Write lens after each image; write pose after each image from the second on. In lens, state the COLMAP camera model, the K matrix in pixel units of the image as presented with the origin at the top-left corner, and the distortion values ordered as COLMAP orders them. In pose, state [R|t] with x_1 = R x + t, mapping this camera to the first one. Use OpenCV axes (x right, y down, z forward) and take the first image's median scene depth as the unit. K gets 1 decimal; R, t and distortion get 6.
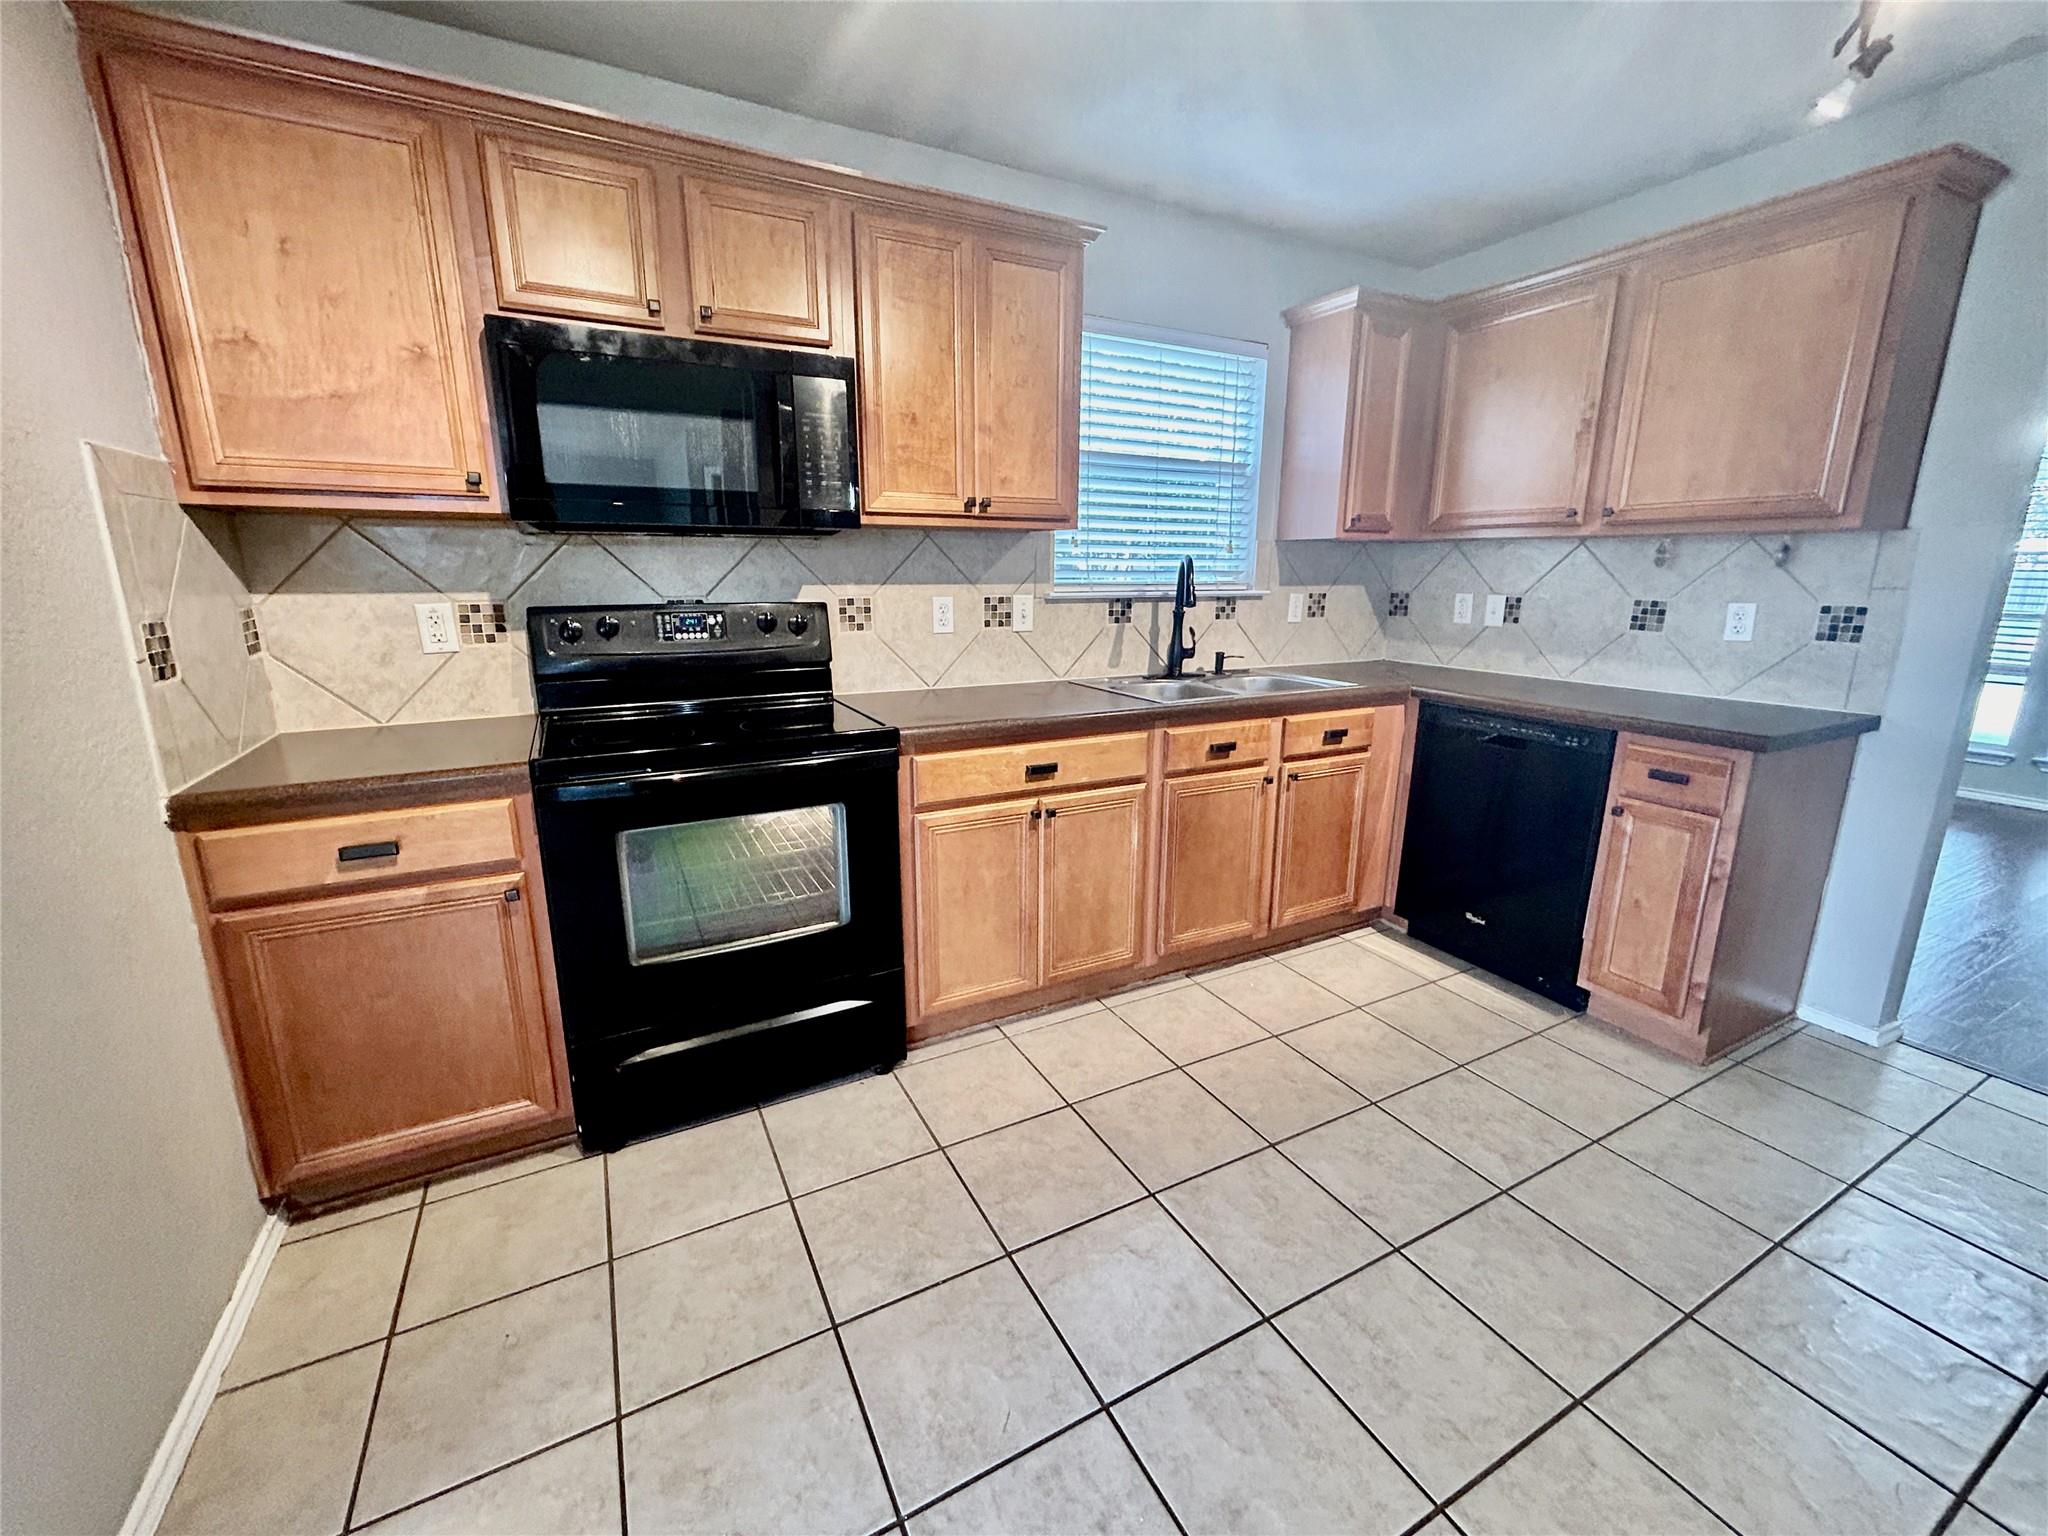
lens RADIAL K [[836.5, 0, 1028.2], [0, 836.5, 764.6], [0, 0, 1]] dist [0.000725, 0.000192]
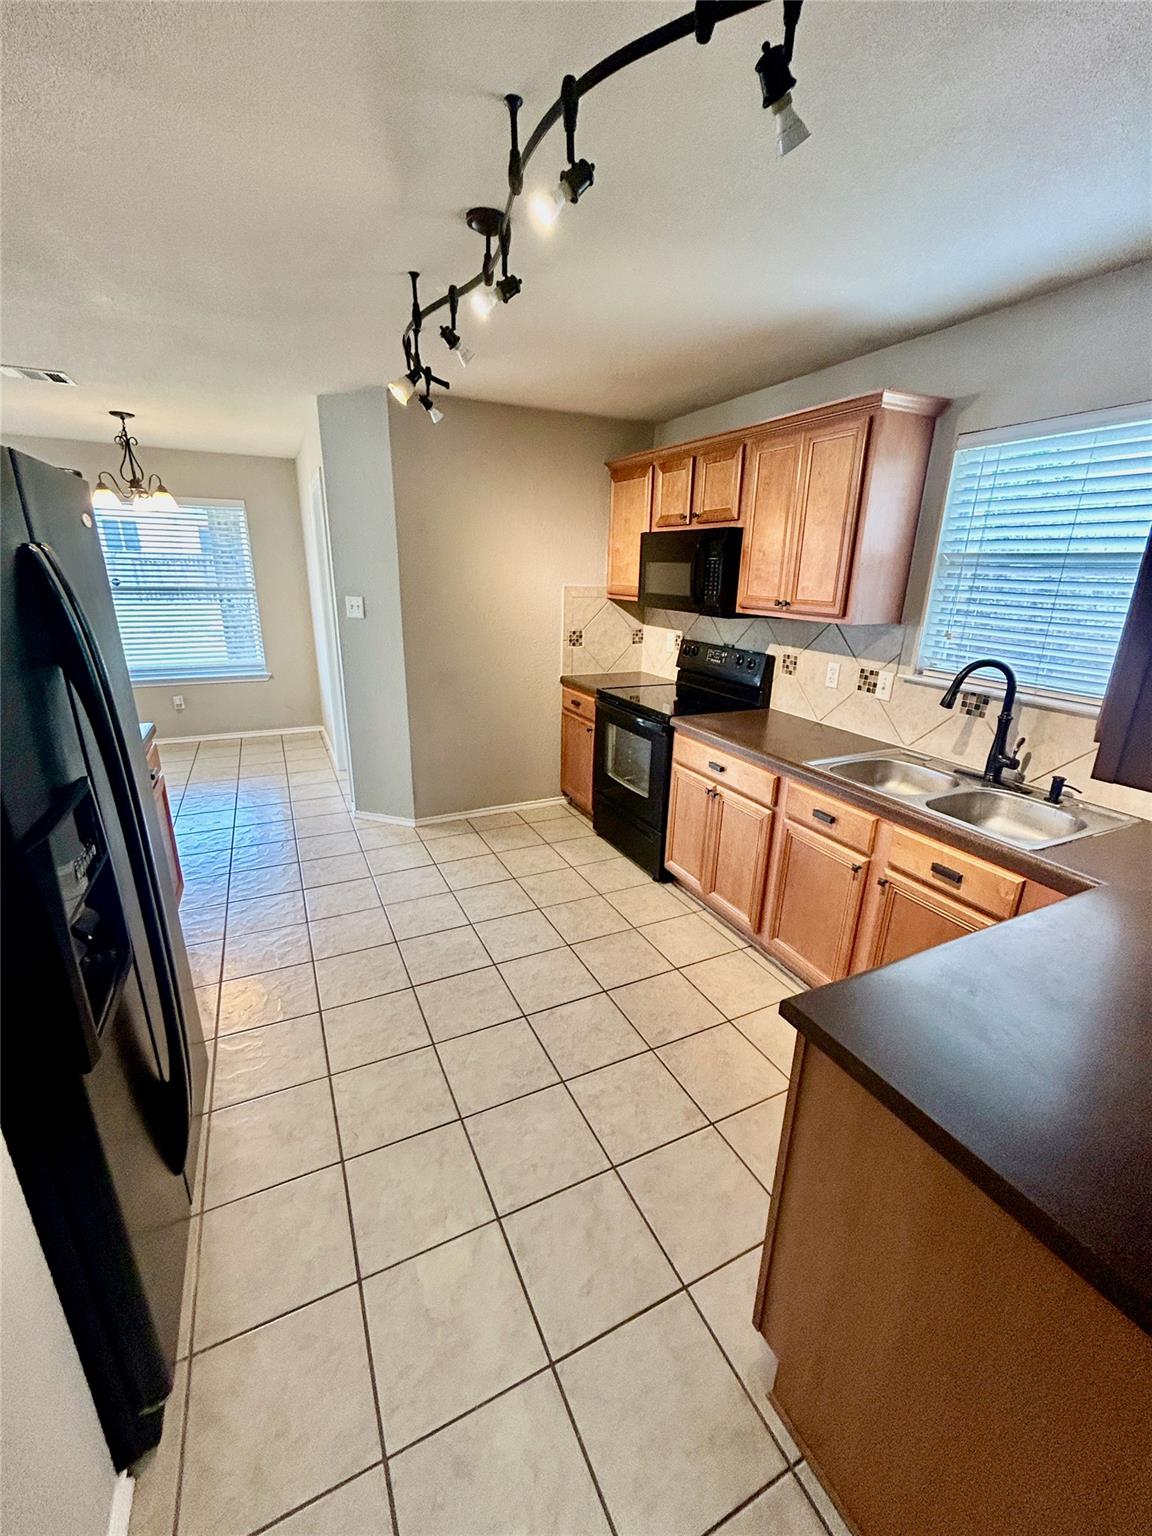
lens RADIAL K [[627.4, 0, 580.8], [0, 627.4, 769.9], [0, 0, 1]] dist [0.000725, 0.000192]
pose [[-0.036532, 0.301993, -0.952610, 1.270673], [-0.253515, 0.919262, 0.301143, -0.309863], [0.966641, 0.252502, 0.042978, 0.720436]]
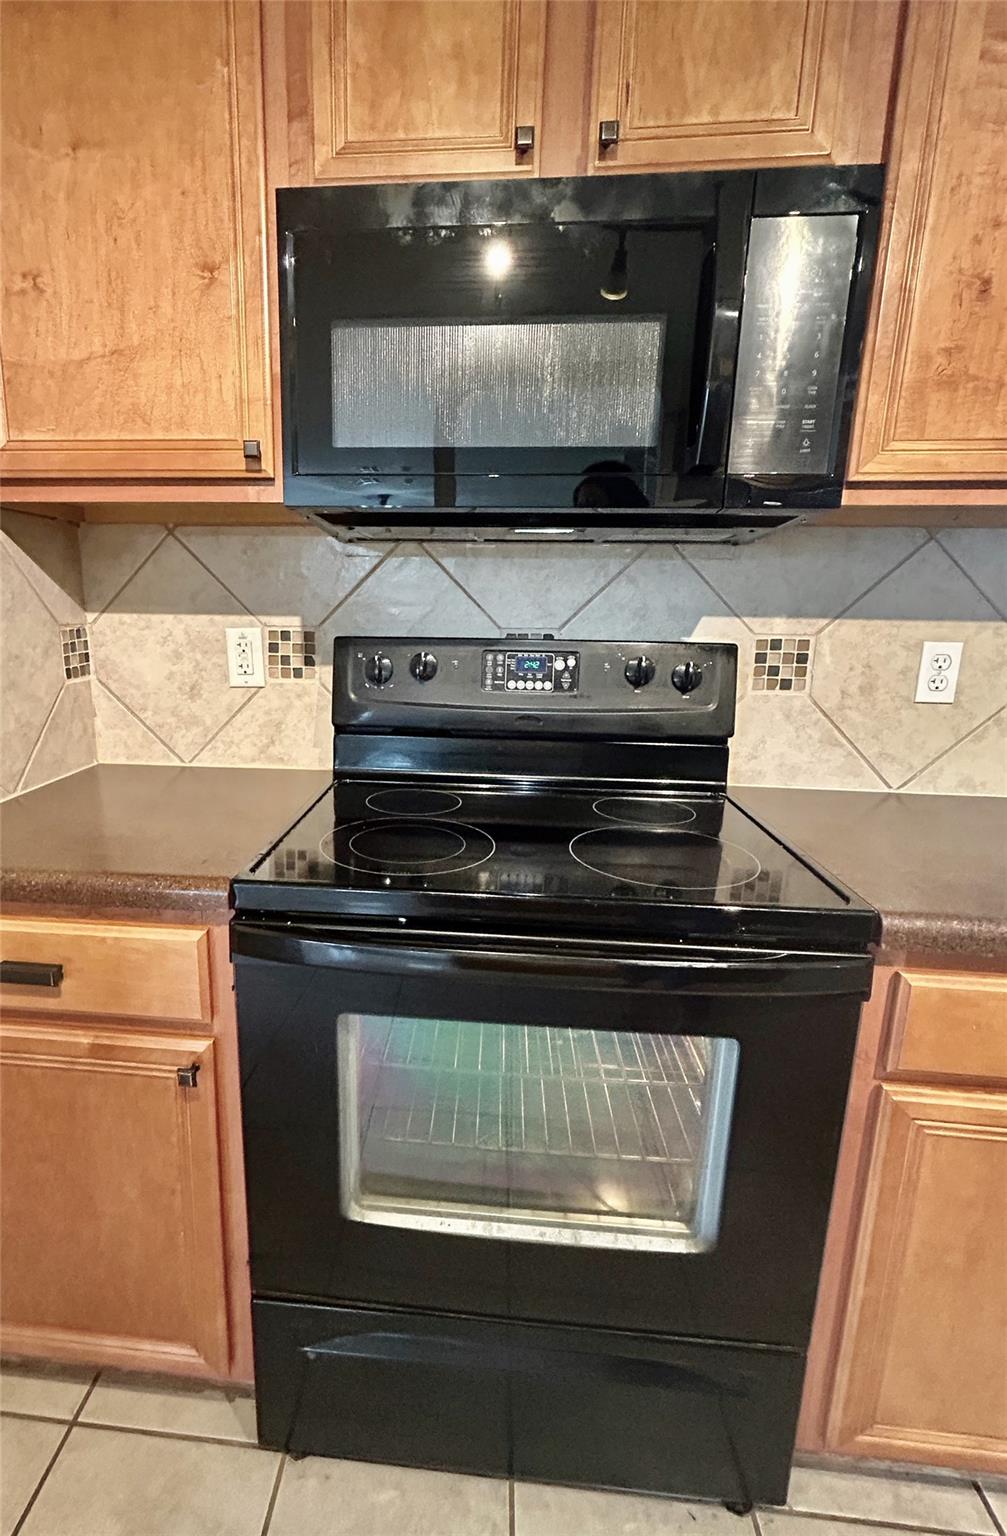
lens RADIAL K [[724.5, 0, 430.3], [0, 724.5, 755.4], [0, 0, 1]] dist [-0.003926, -0.000599]
pose [[0.833957, 0.121057, -0.538387, -0.149719], [-0.139408, 0.990212, 0.006708, -0.094500], [0.533930, 0.069462, 0.842671, 0.484558]]
